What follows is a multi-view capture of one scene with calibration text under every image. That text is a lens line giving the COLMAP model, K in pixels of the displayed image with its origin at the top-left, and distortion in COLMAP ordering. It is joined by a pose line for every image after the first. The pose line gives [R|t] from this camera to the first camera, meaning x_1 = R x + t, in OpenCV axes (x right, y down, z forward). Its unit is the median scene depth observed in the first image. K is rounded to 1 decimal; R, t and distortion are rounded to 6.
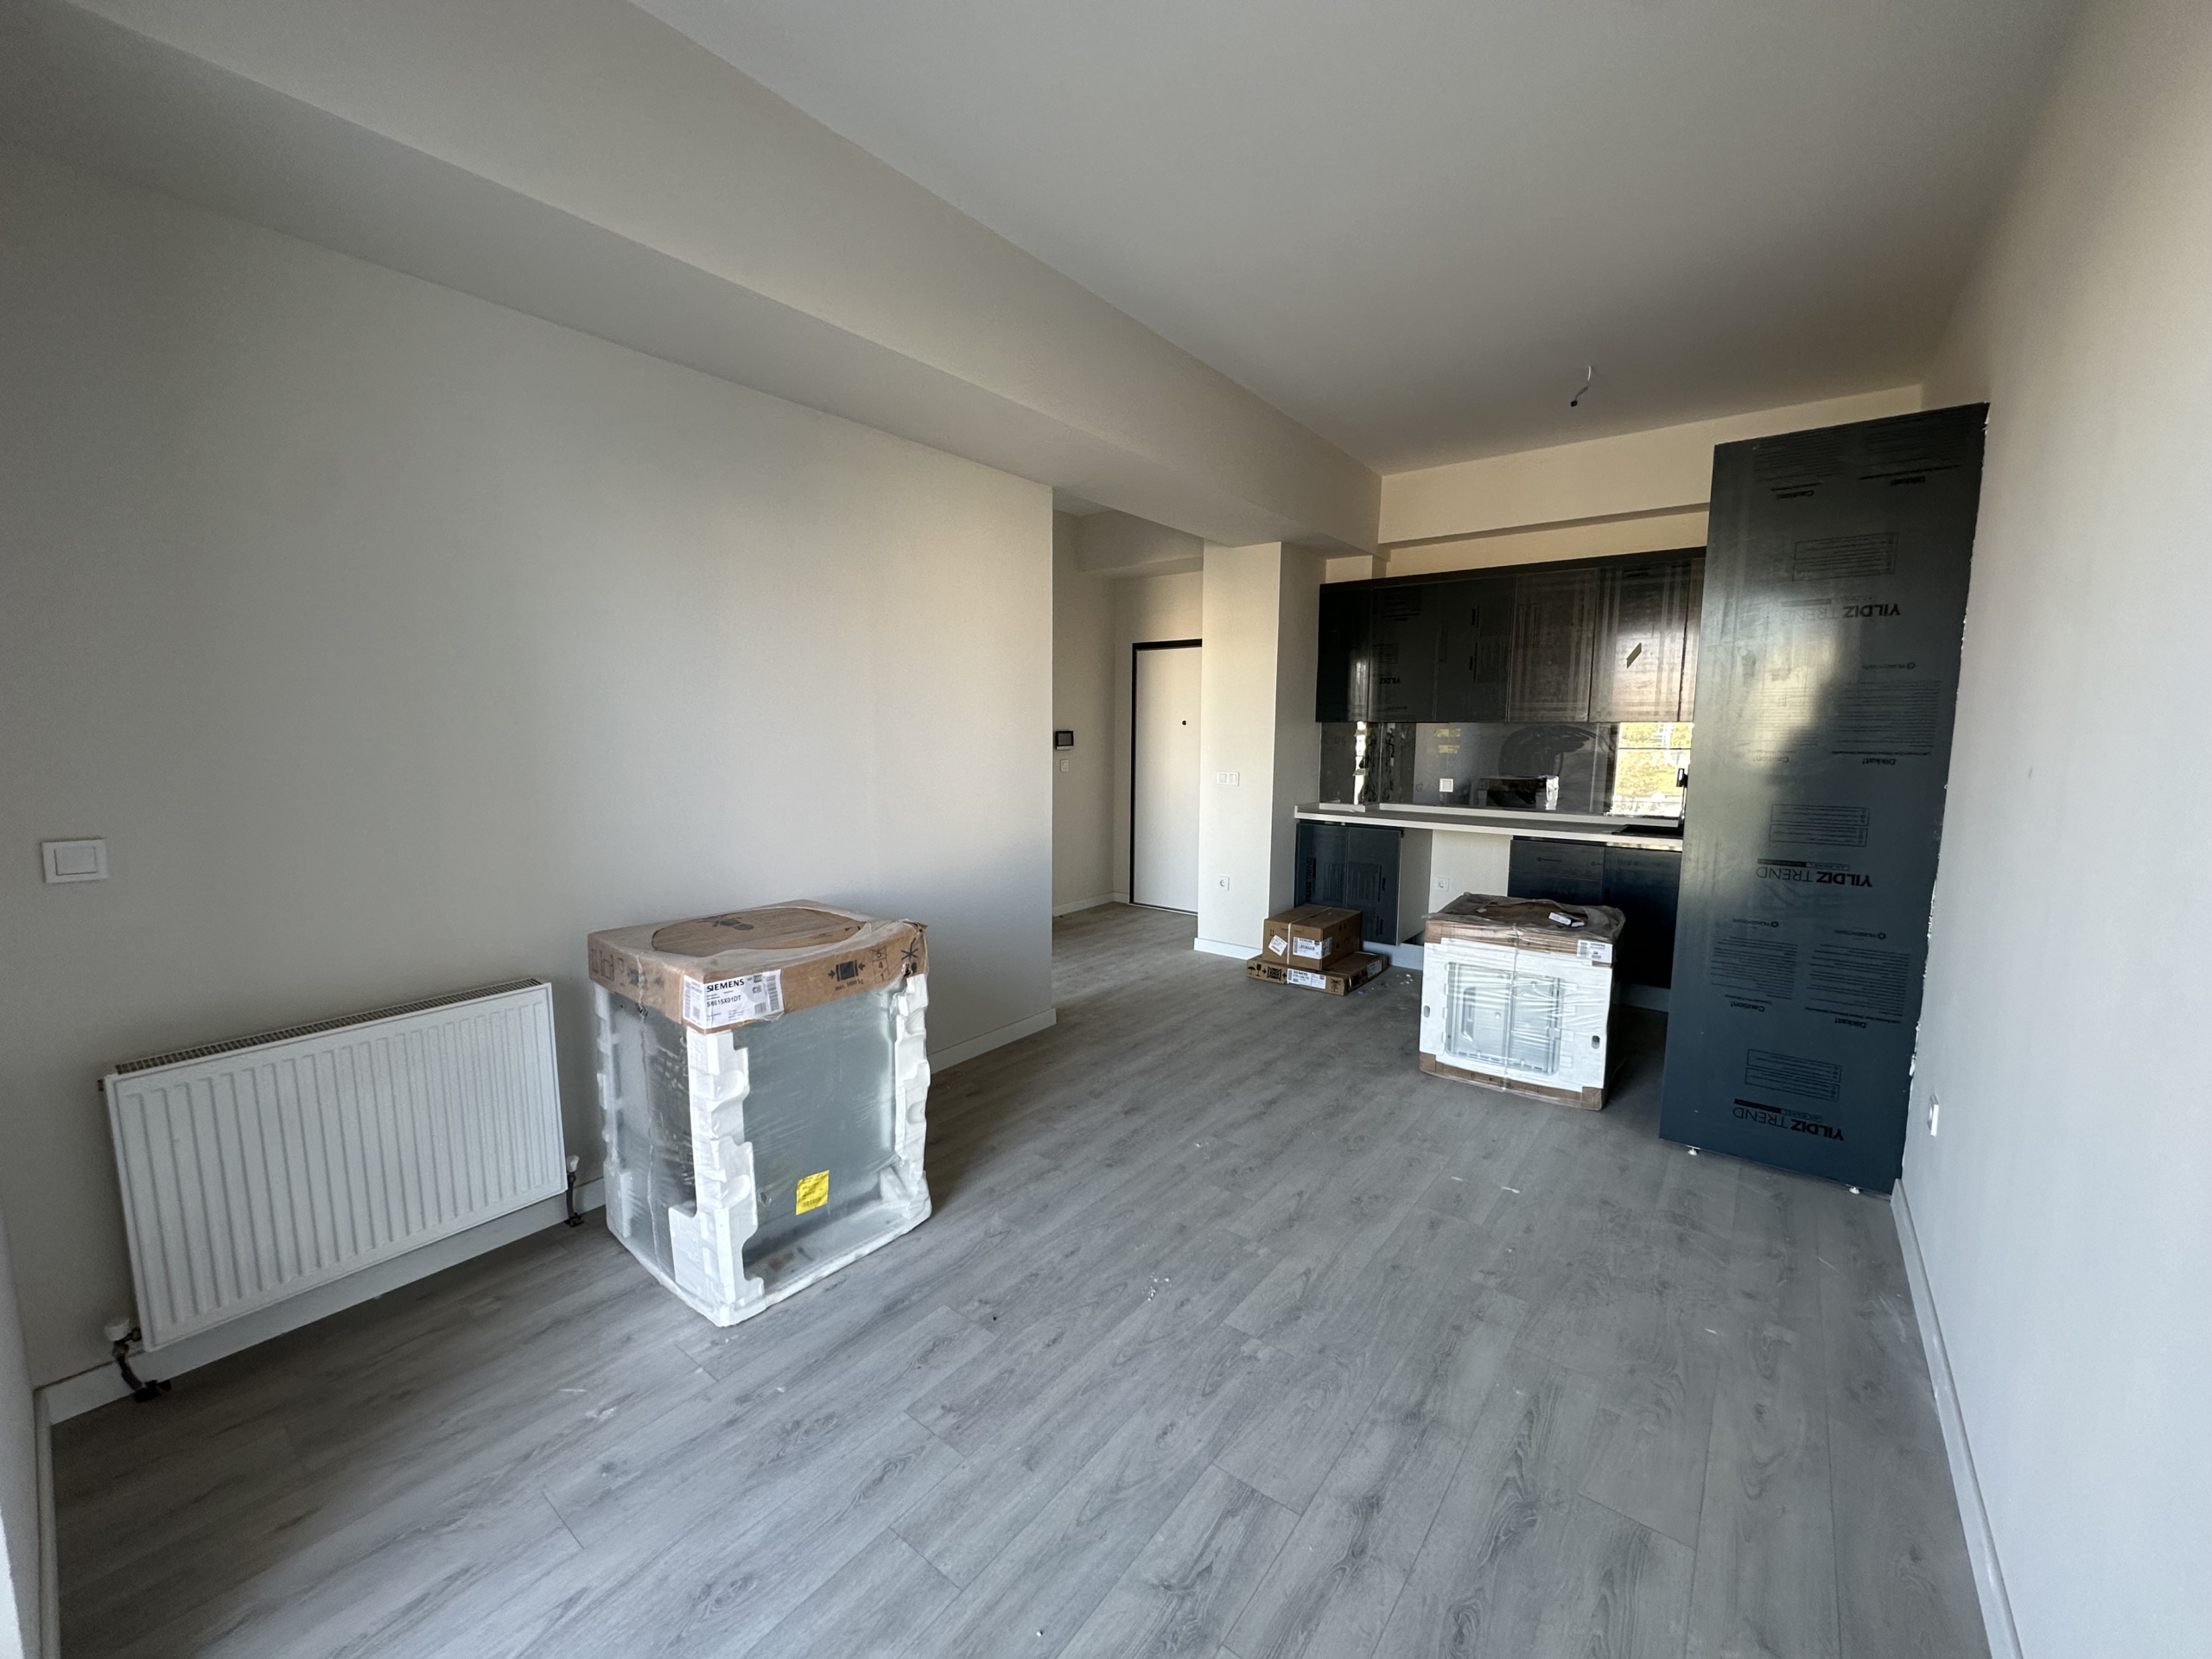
lens RADIAL K [[875.7, 0, 1100.8], [0, 875.7, 827.8], [0, 0, 1]] dist [0.000984, 0.000251]
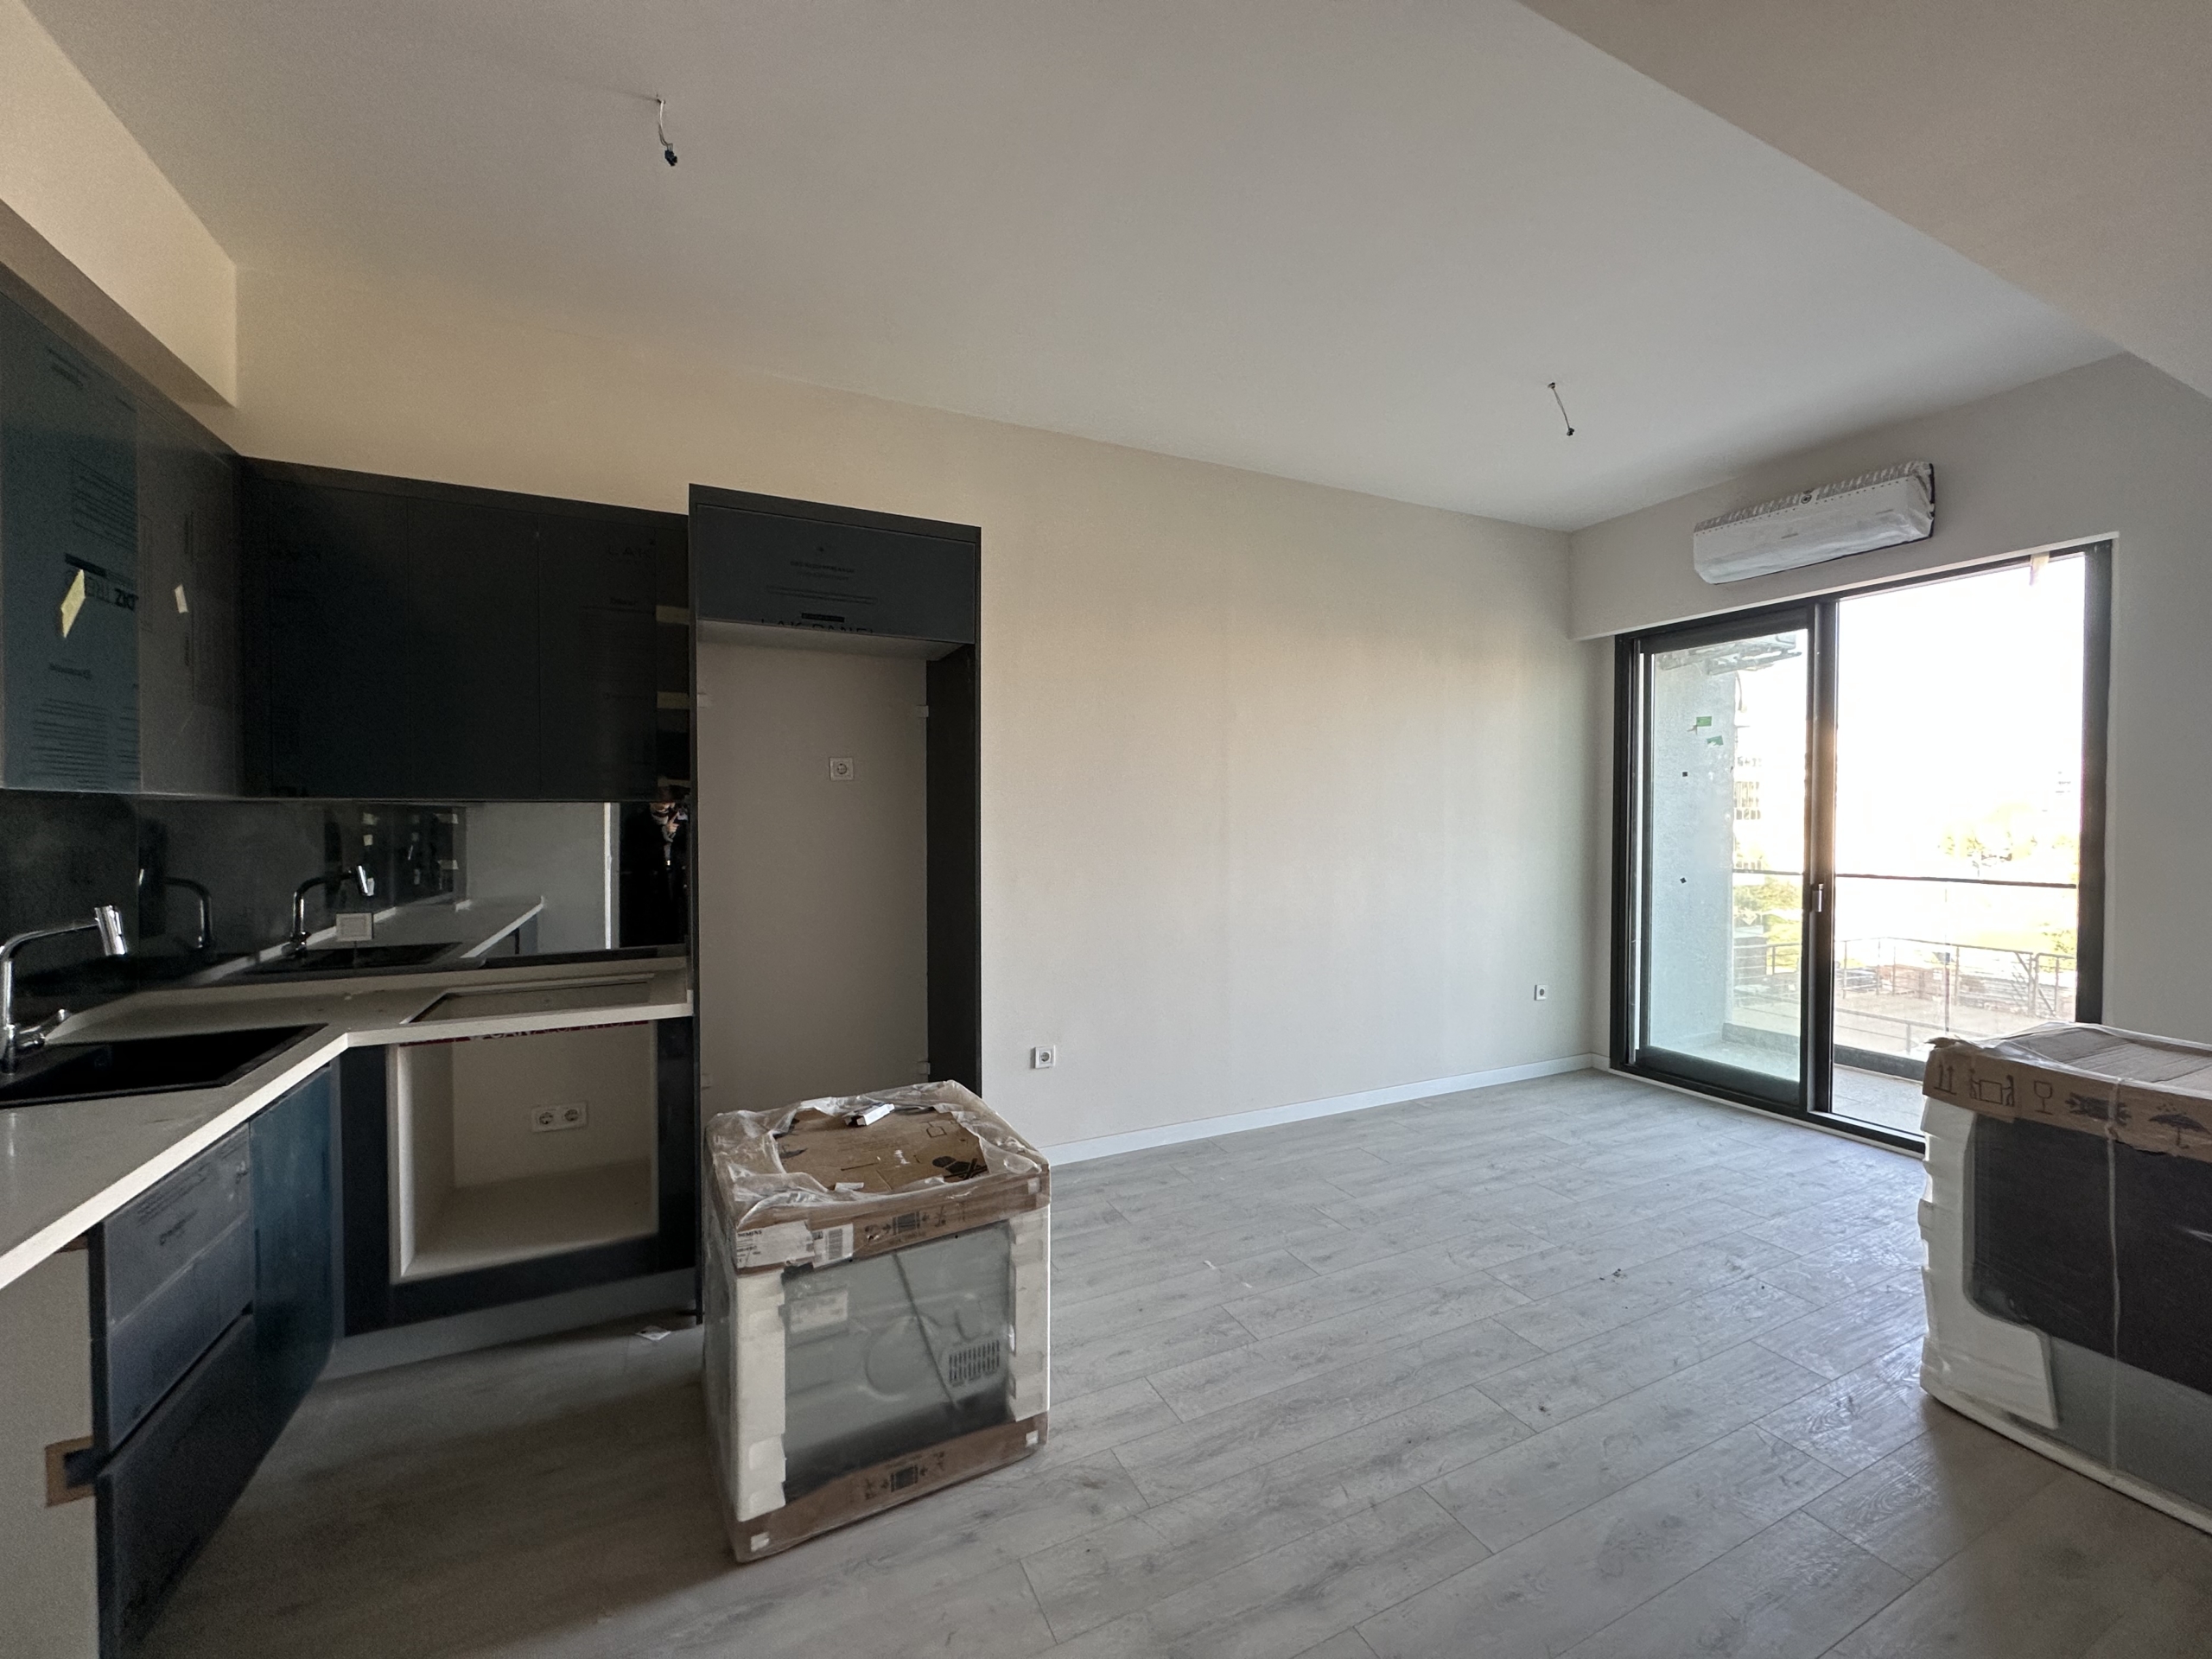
lens RADIAL K [[877.0, 0, 1105.5], [0, 877.0, 830.2], [0, 0, 1]] dist [-0.003905, 0.000679]
pose [[-0.895004, -0.012370, 0.445886, 0.138559], [0.046649, 0.991538, 0.121143, -0.227222], [-0.443612, 0.129223, -0.886854, 1.994770]]
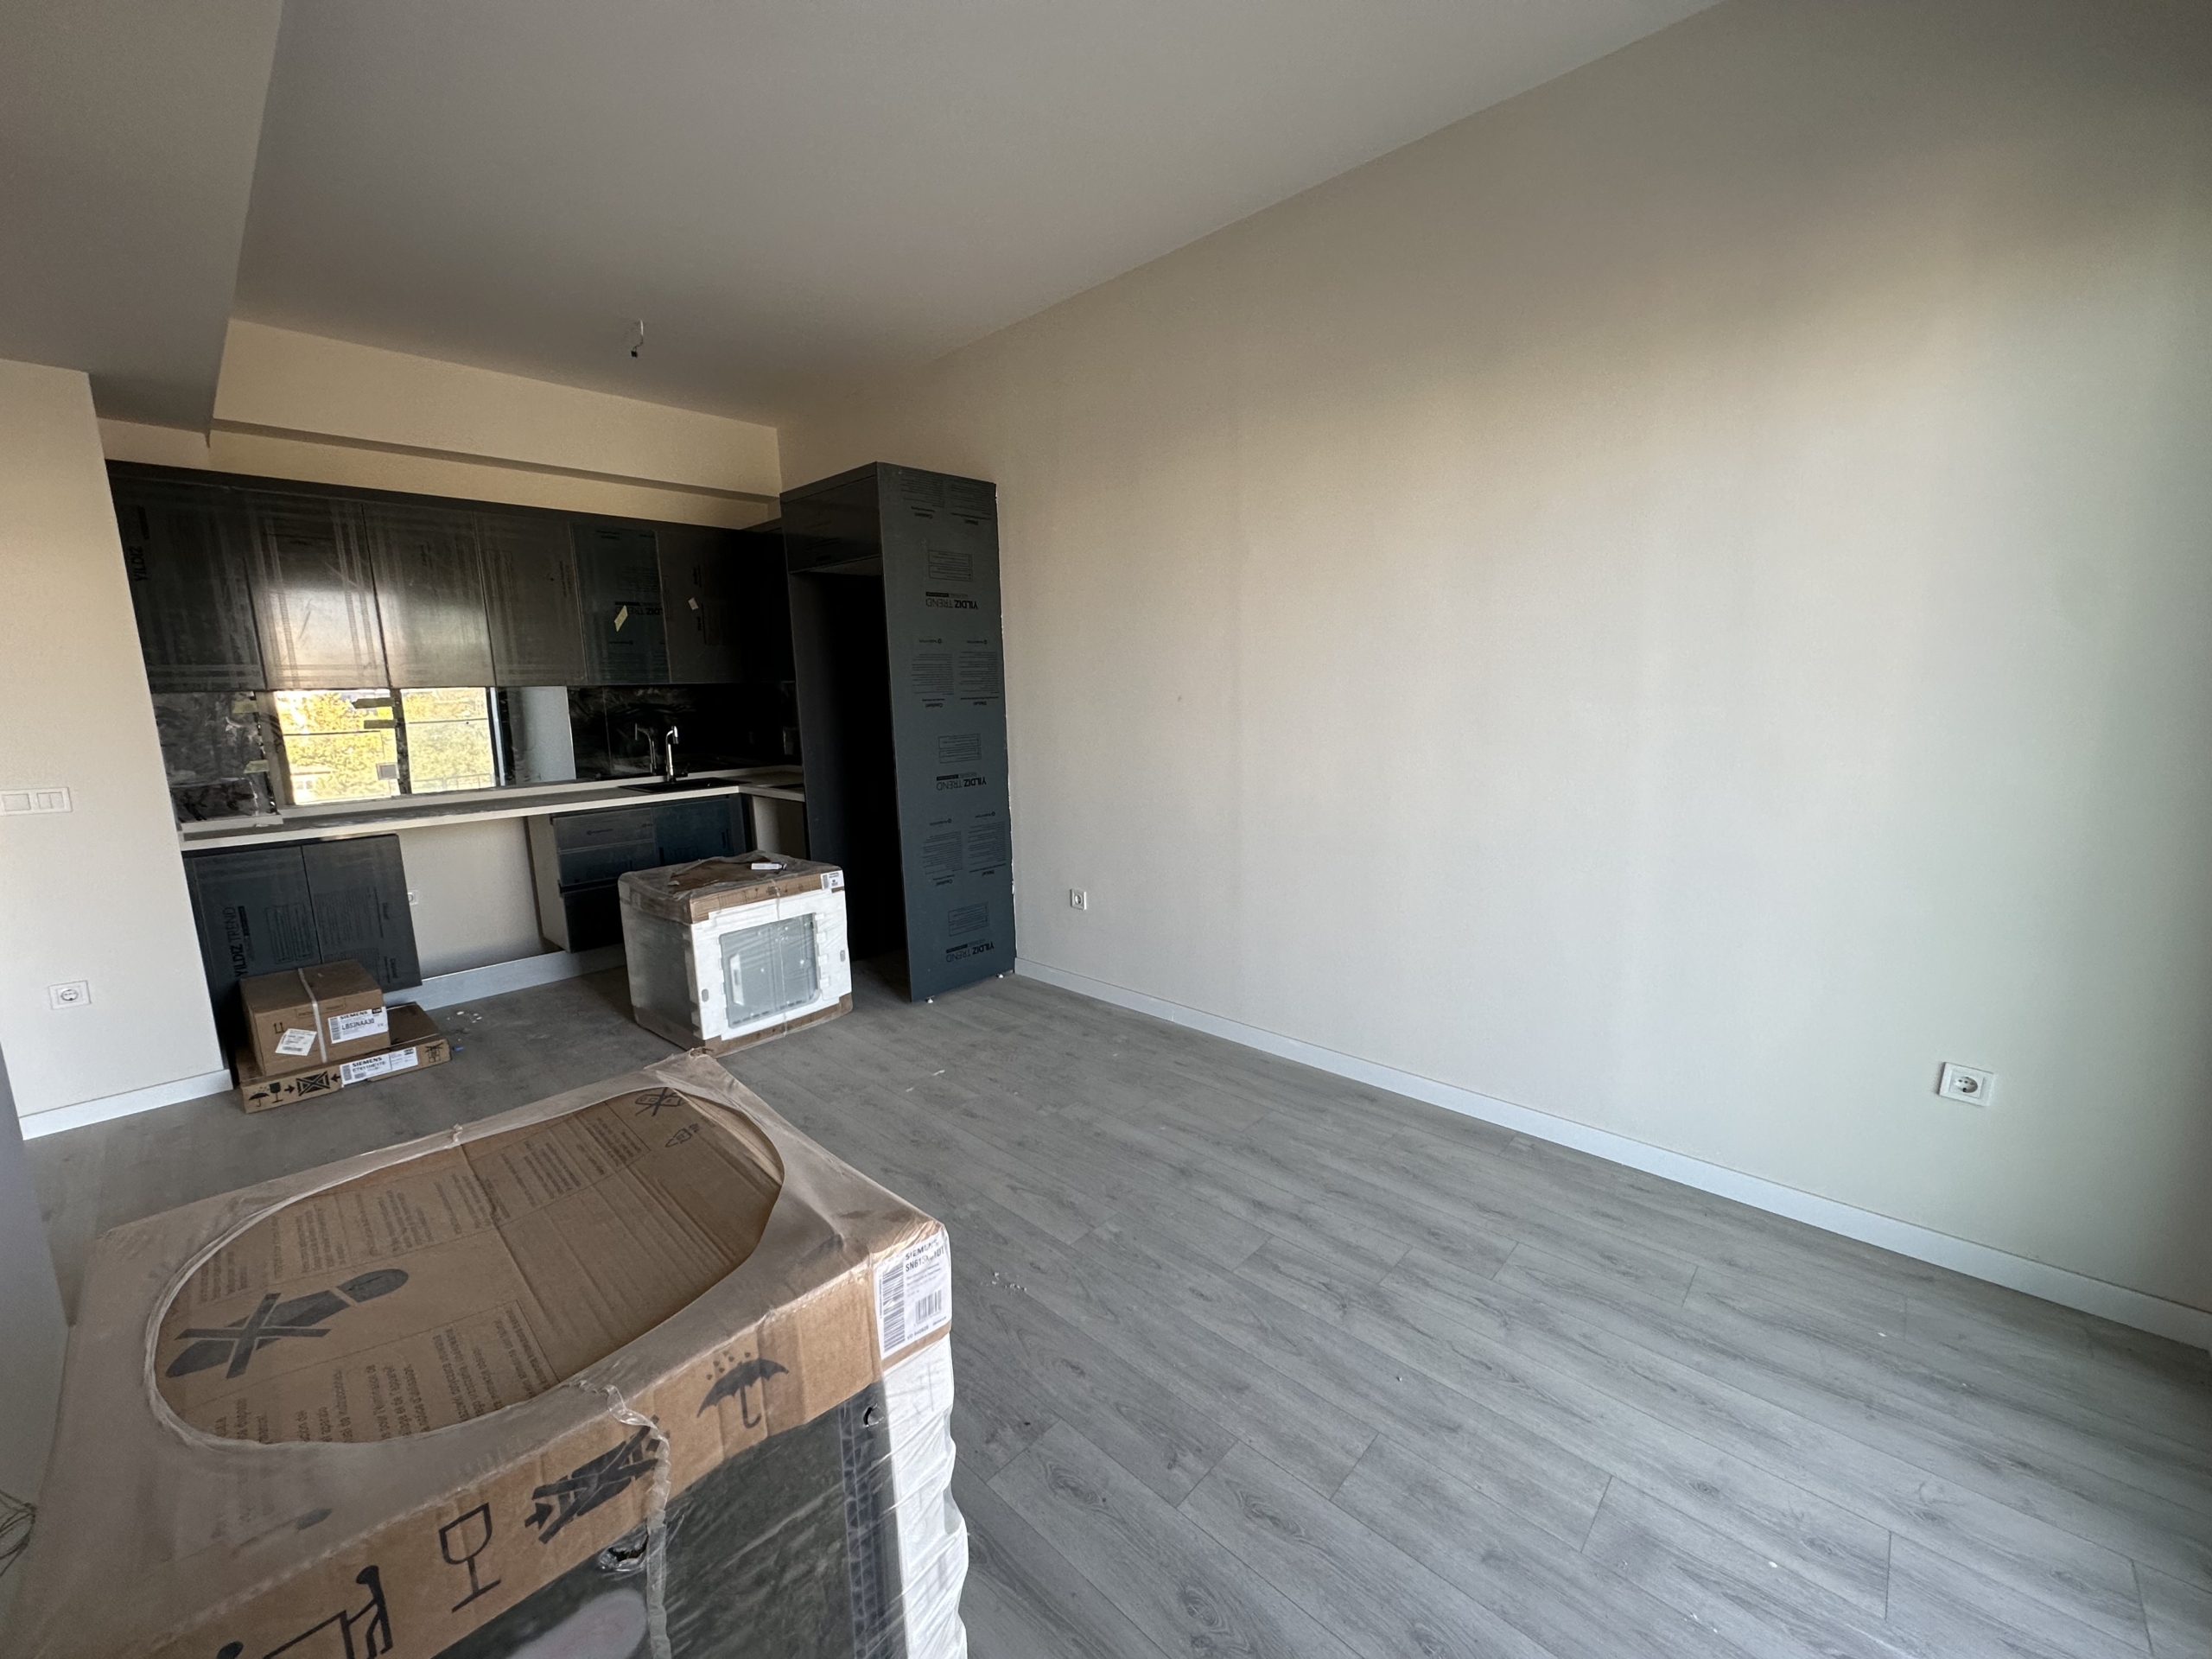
lens RADIAL K [[877.0, 0, 1105.5], [0, 877.0, 830.2], [0, 0, 1]] dist [-0.003905, 0.000679]
pose [[0.089931, -0.171178, 0.981127, -0.661545], [0.136396, 0.977954, 0.158122, -0.071863], [-0.986564, 0.119601, 0.111296, 0.635625]]
